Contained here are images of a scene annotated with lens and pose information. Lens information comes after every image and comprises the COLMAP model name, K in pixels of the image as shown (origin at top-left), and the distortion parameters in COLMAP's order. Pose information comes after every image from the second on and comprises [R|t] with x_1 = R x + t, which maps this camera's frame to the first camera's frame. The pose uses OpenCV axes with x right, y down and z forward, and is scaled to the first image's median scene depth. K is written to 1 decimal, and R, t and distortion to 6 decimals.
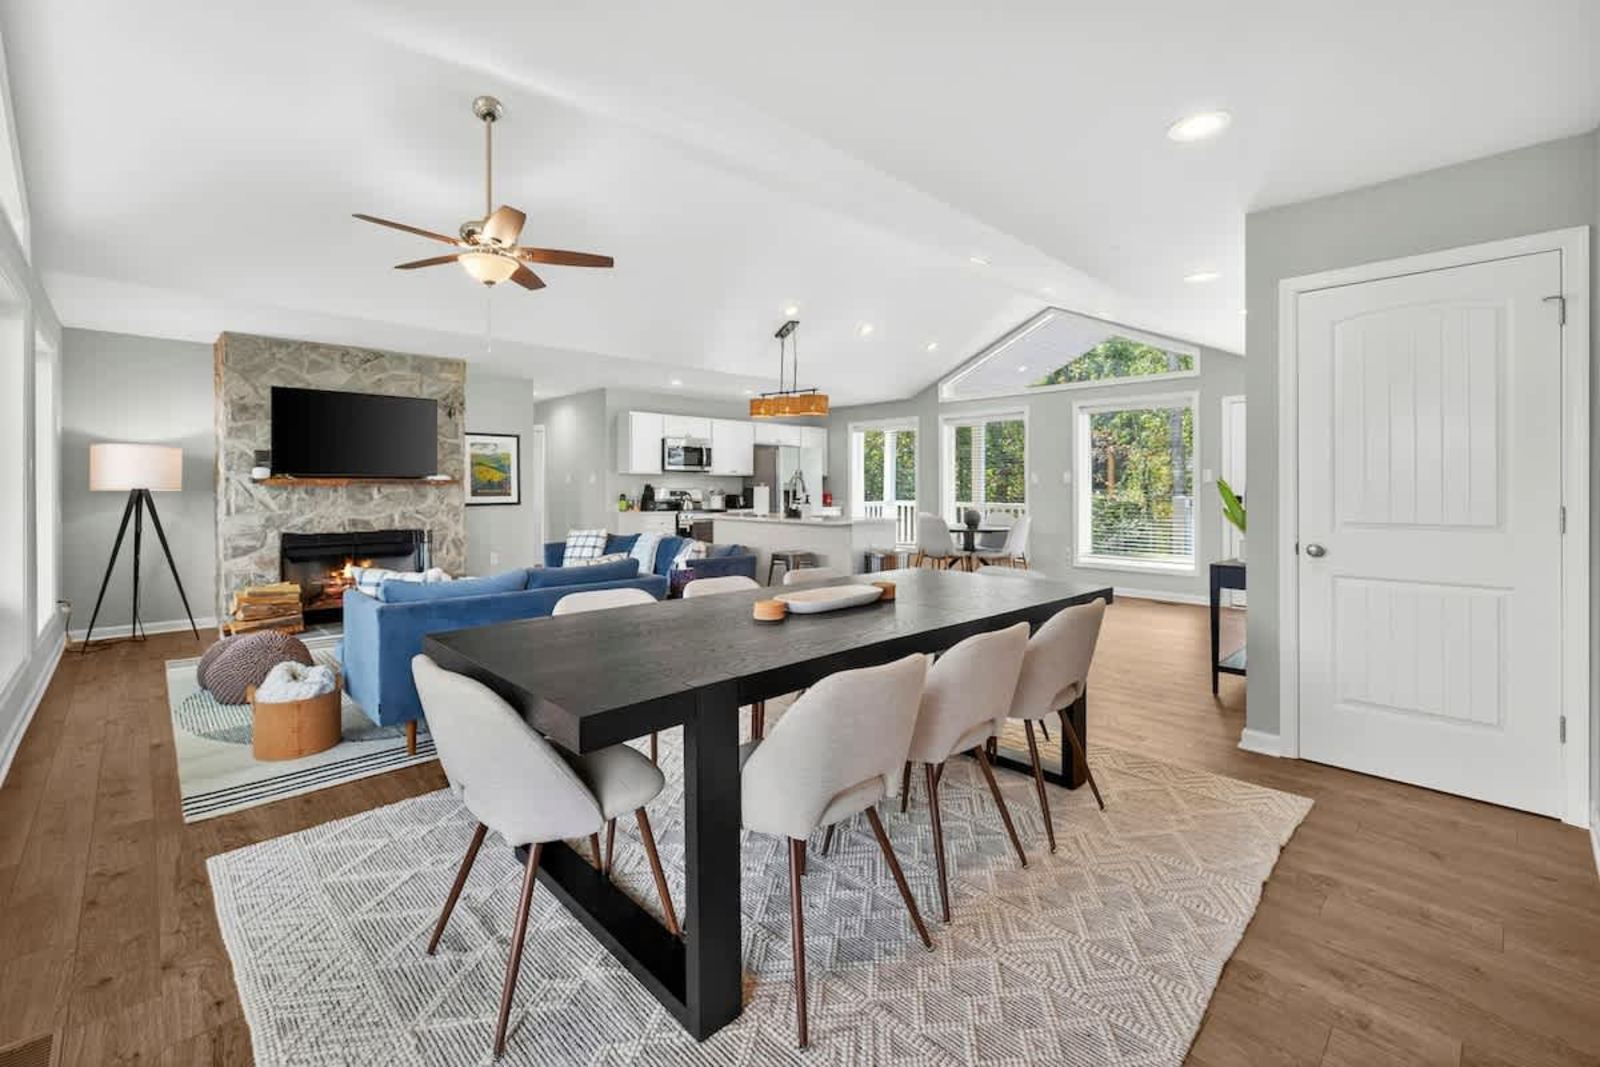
lens RADIAL K [[680.3, 0, 800.0], [0, 680.3, 492.2], [0, 0, 1]] dist [-0.000917, 0.000131]
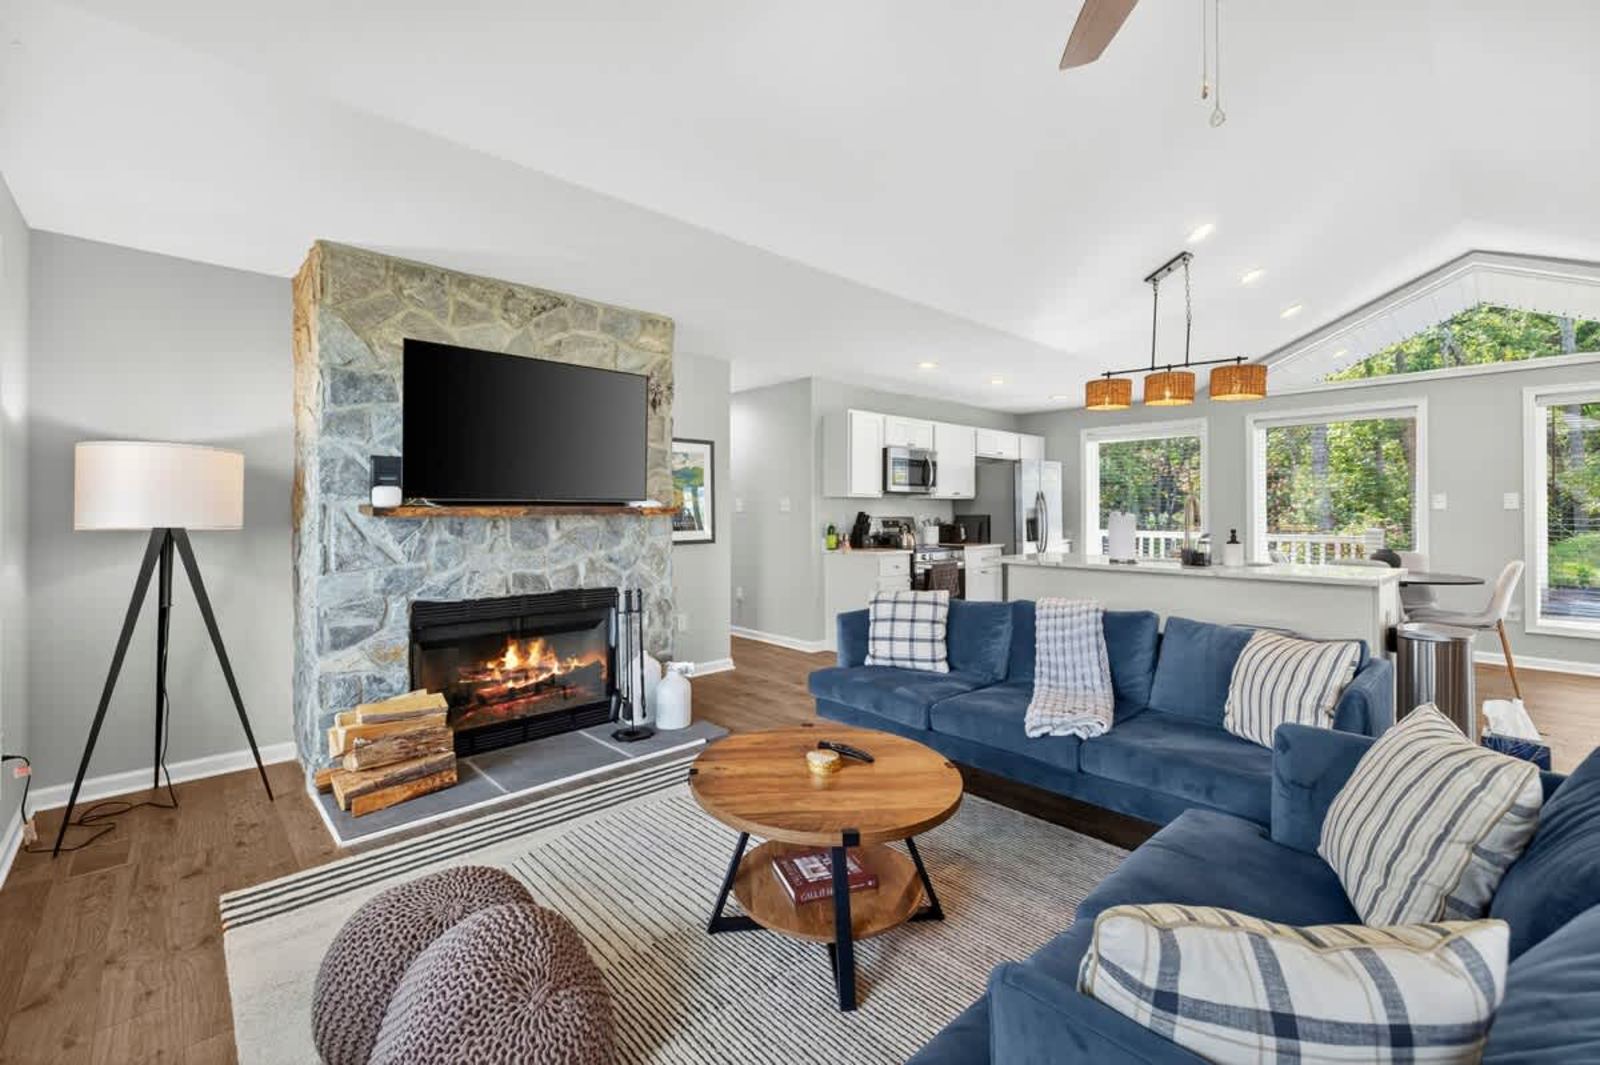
lens RADIAL K [[677.0, 0, 800.3], [0, 677.0, 510.5], [0, 0, 1]] dist [0.001033, -0.000197]
pose [[0.999749, -0.002867, -0.022217, -0.403730], [0.002693, 0.999965, -0.007864, -0.010724], [0.022238, 0.007802, 0.999722, 0.417819]]
